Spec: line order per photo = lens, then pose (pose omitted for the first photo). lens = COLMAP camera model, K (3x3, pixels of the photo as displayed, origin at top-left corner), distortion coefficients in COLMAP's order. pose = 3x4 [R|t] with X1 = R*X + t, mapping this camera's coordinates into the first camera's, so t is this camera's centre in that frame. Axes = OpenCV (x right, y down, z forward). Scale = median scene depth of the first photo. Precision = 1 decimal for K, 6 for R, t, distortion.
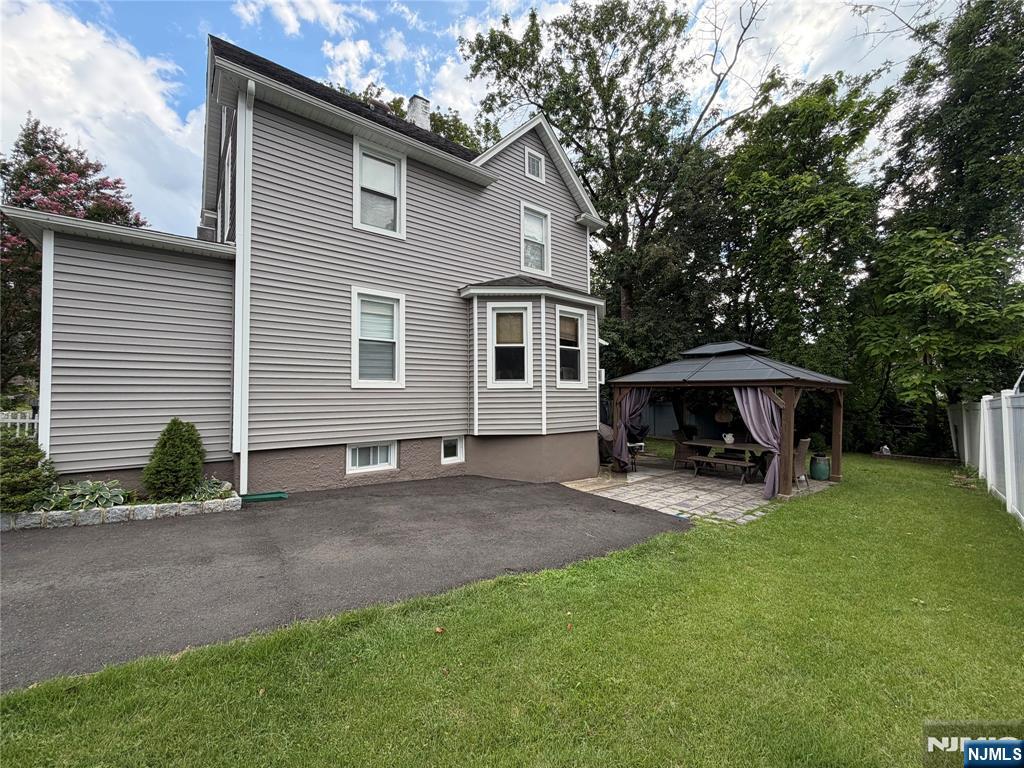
lens RADIAL K [[411.6, 0, 510.6], [0, 411.6, 384.7], [0, 0, 1]] dist [0.001813, 0.000150]
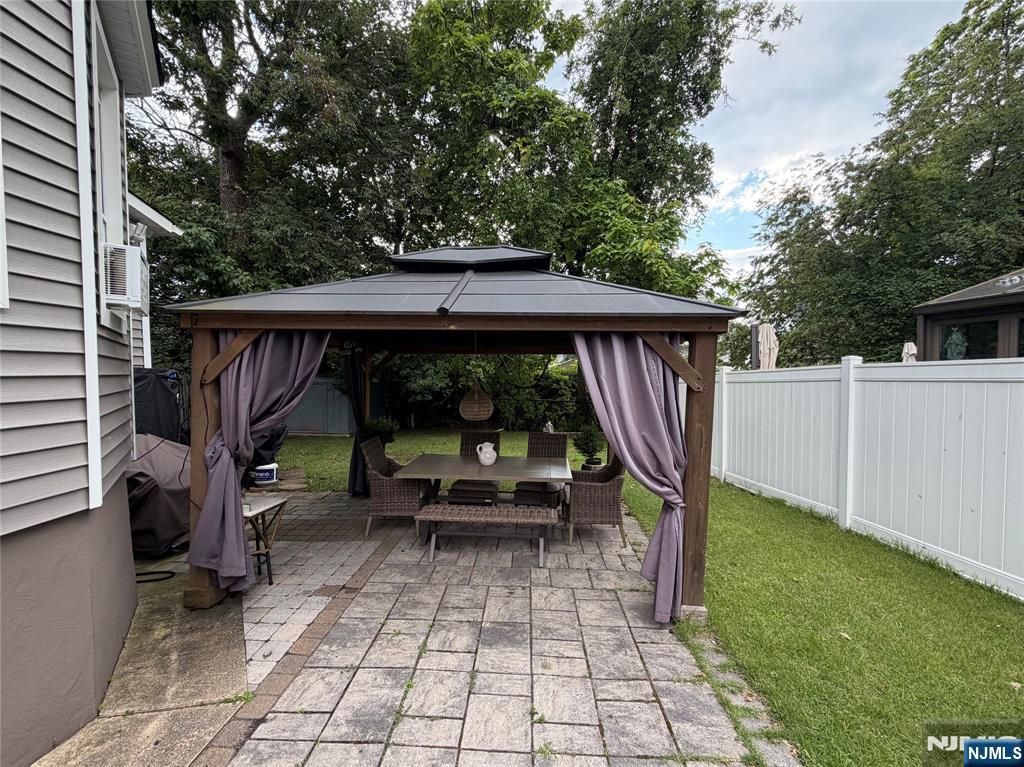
lens RADIAL K [[411.6, 0, 506.1], [0, 411.6, 380.9], [0, 0, 1]] dist [0.001813, 0.000150]
pose [[0.648490, -0.017719, 0.761017, 0.173848], [-0.022908, 0.998822, 0.042777, 0.026403], [-0.760878, -0.045174, 0.647320, 0.639823]]
